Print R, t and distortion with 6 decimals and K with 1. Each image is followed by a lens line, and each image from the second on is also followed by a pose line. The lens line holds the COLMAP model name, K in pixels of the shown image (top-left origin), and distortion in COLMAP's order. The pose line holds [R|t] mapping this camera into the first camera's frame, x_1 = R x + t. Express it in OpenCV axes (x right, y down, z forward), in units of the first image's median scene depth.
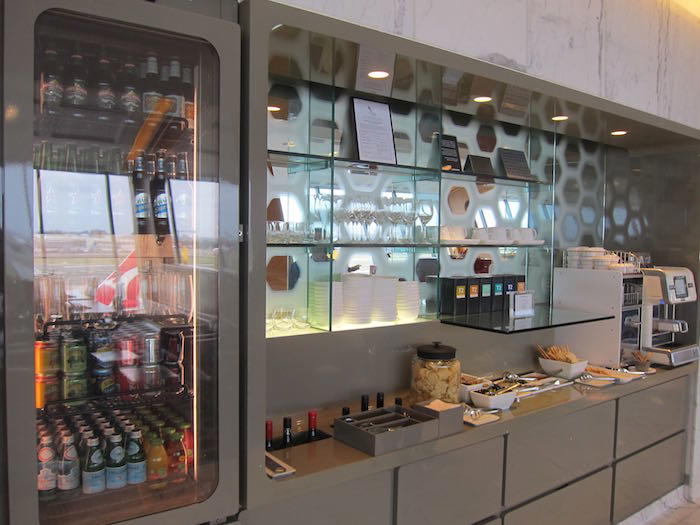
lens RADIAL K [[581.4, 0, 351.5], [0, 581.4, 263.6], [0, 0, 1]] dist [-0.011677, -0.002420]
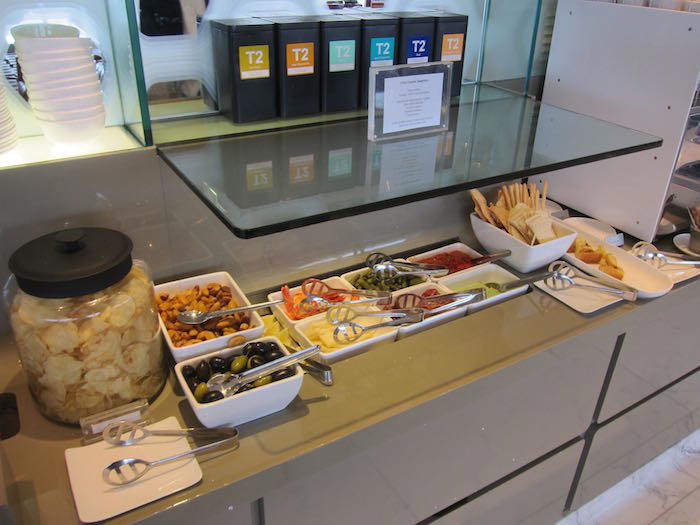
lens RADIAL K [[581.4, 0, 348.6], [0, 581.4, 260.2], [0, 0, 1]] dist [-0.011677, -0.002420]
pose [[0.993940, 0.059067, -0.092700, 0.284194], [-0.014115, 0.904951, 0.425282, 0.003989], [0.109010, -0.421396, 0.900301, 0.593761]]
